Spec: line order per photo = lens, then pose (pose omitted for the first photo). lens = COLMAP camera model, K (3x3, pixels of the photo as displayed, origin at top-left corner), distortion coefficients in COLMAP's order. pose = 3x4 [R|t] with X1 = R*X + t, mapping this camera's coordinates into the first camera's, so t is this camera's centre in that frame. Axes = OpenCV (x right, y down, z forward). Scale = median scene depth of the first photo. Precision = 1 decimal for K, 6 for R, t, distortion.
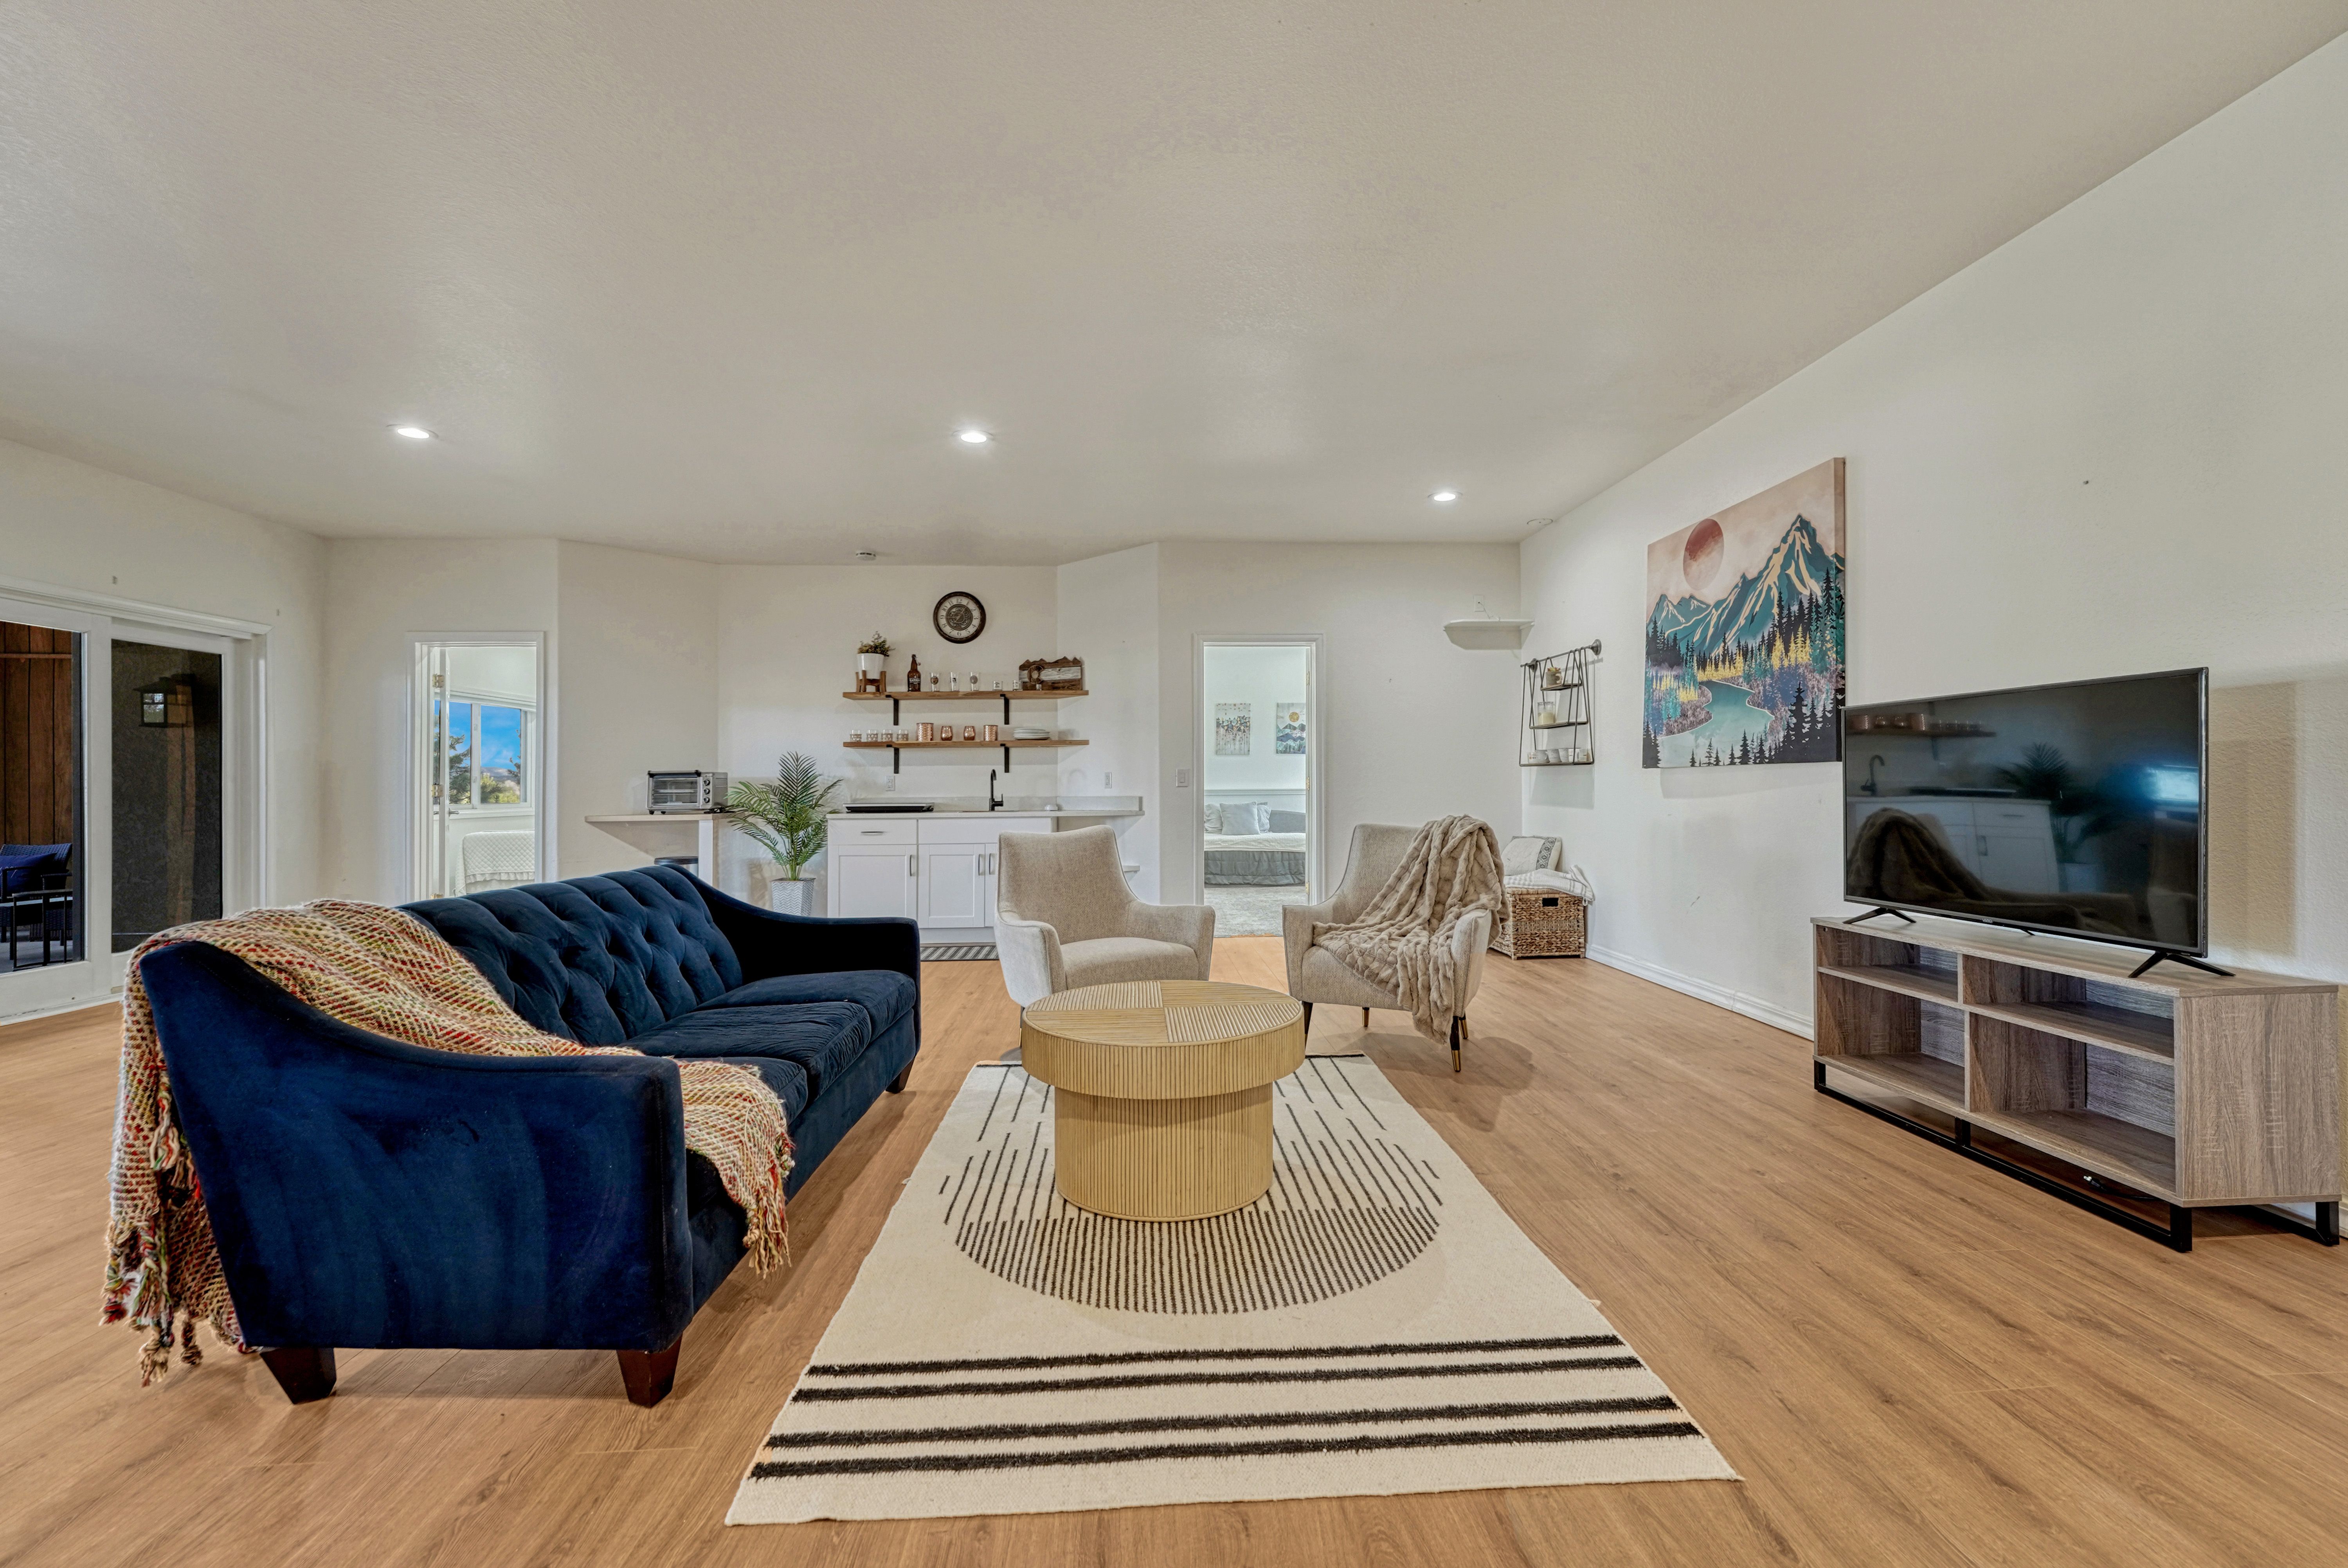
lens RADIAL K [[966.4, 0, 1177.1], [0, 966.4, 787.7], [0, 0, 1]] dist [0.000775, -0.000080]
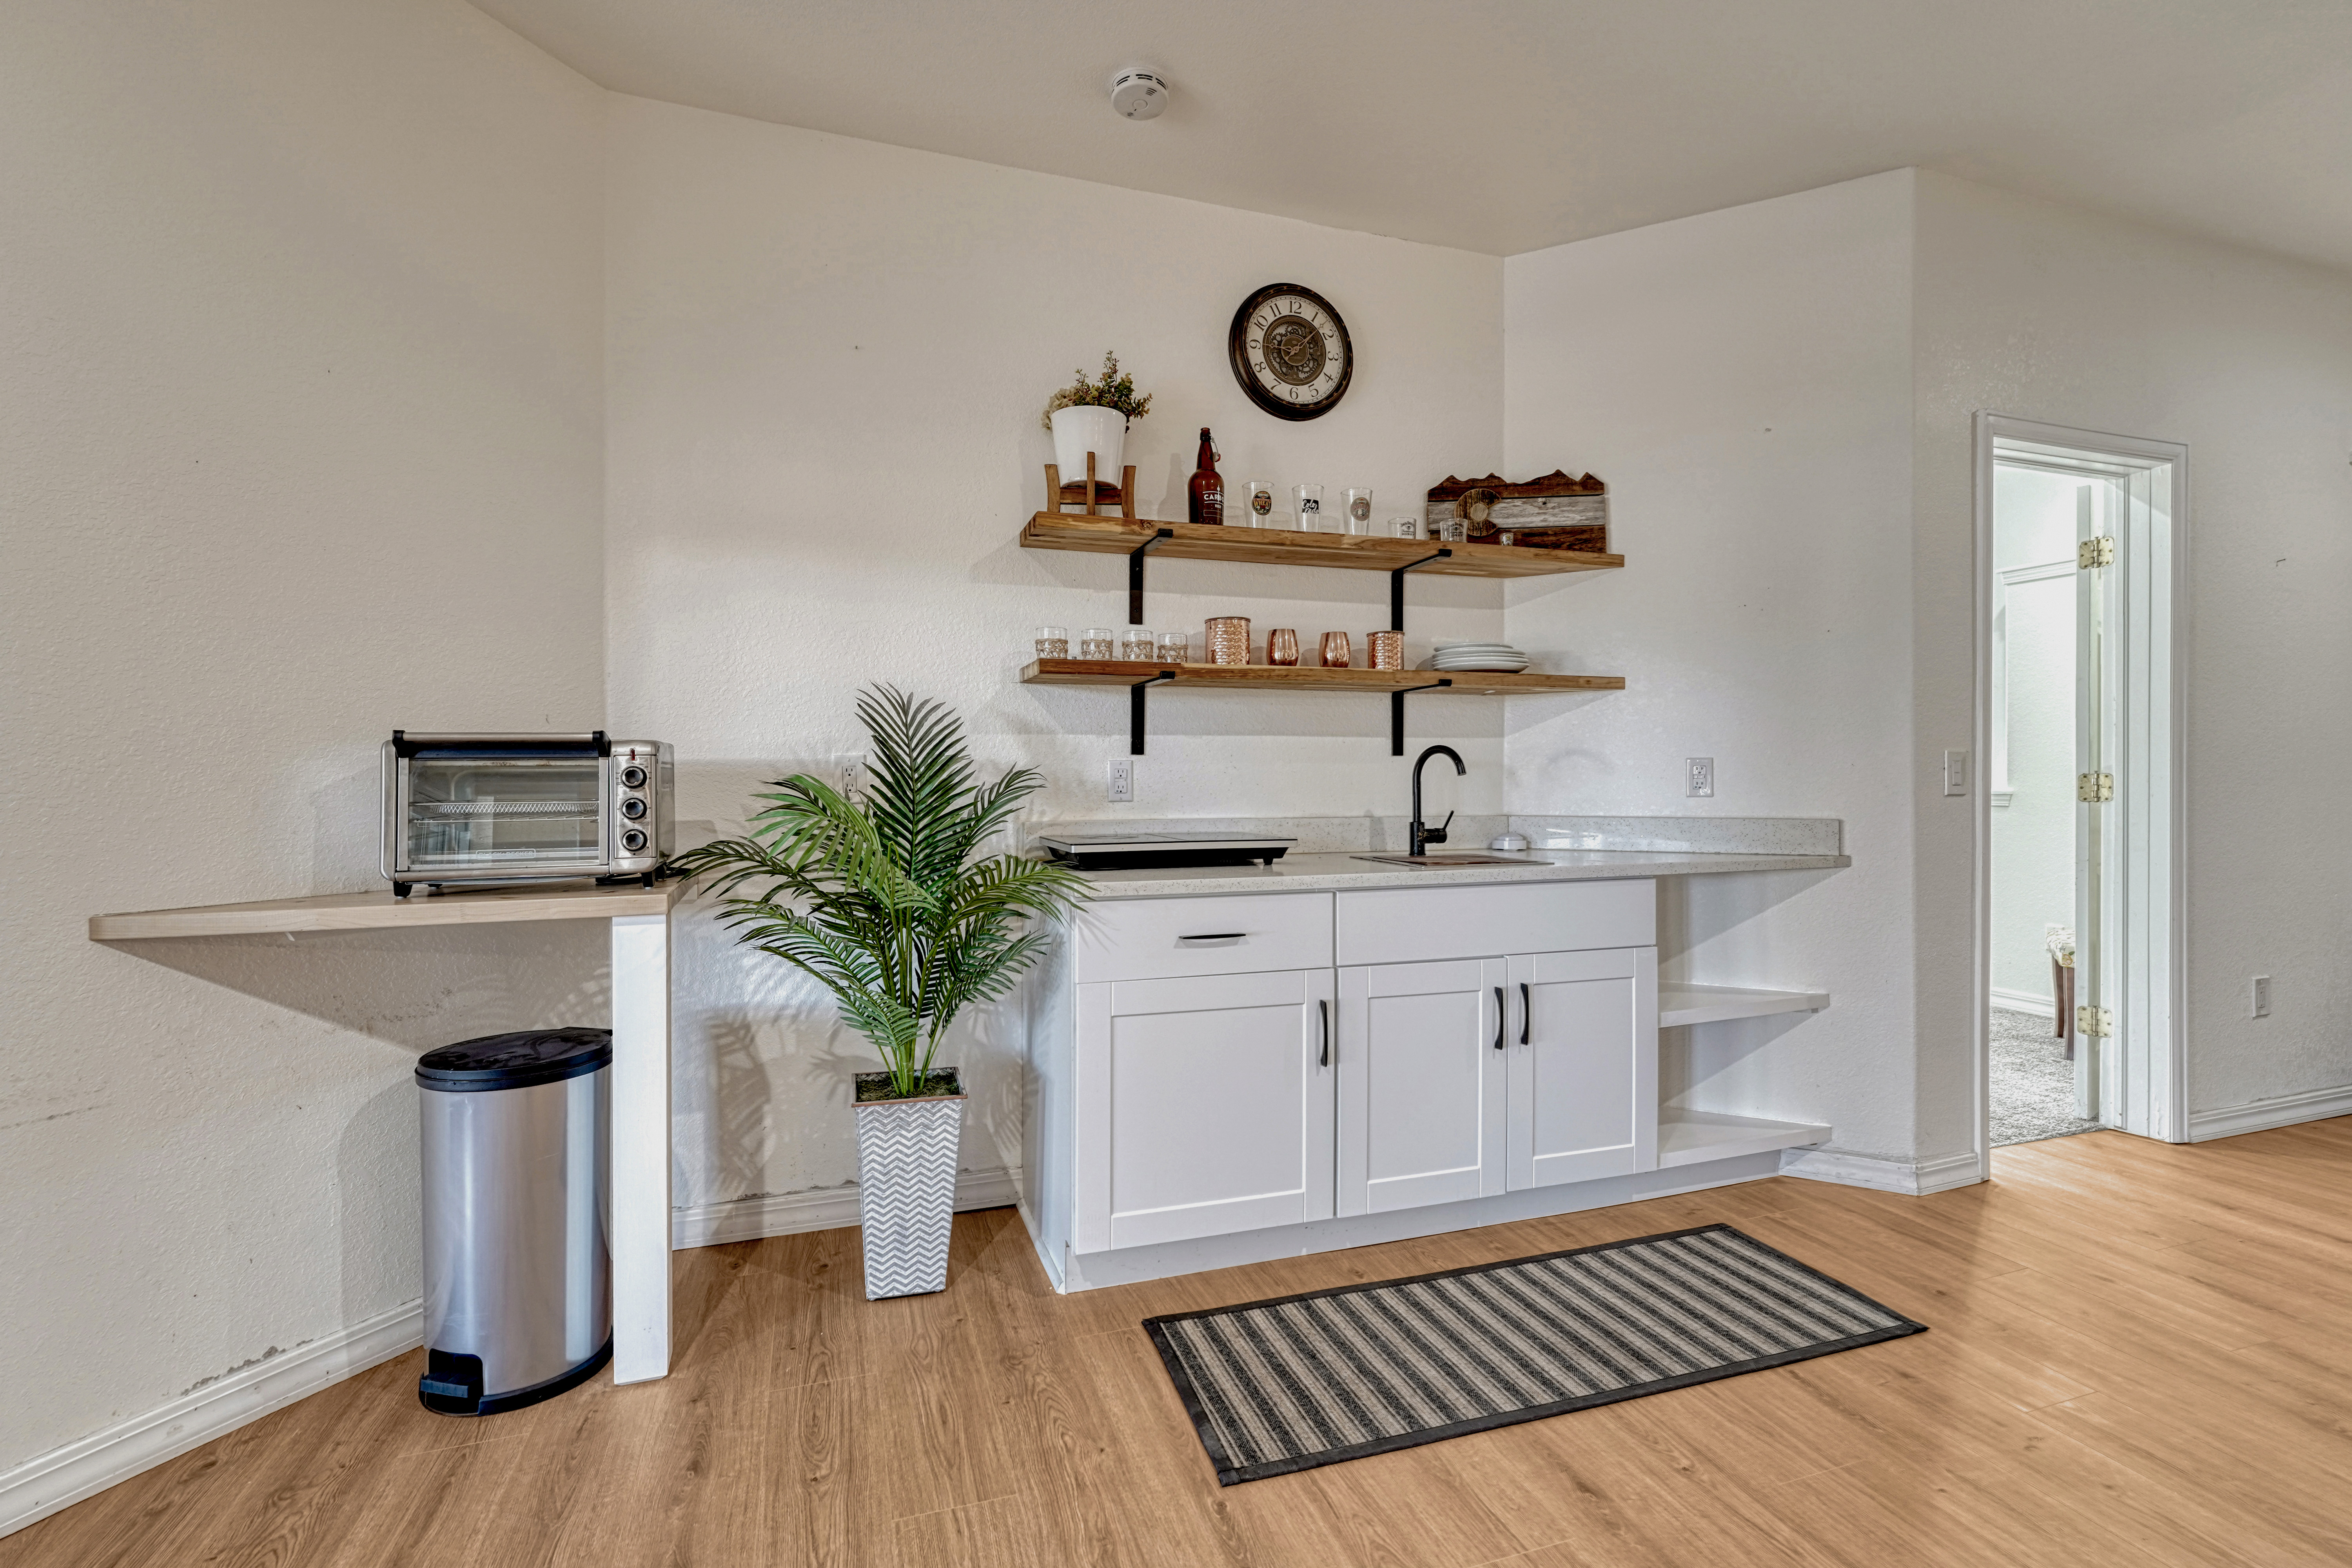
lens RADIAL K [[1025.2, 0, 1171.3], [0, 1025.2, 785.6], [0, 0, 1]] dist [-0.004667, 0.000286]
pose [[0.965185, 0.003427, 0.261548, -0.383076], [-0.004386, 0.999986, 0.003086, -0.004218], [-0.261533, -0.004126, 0.965186, 0.626755]]
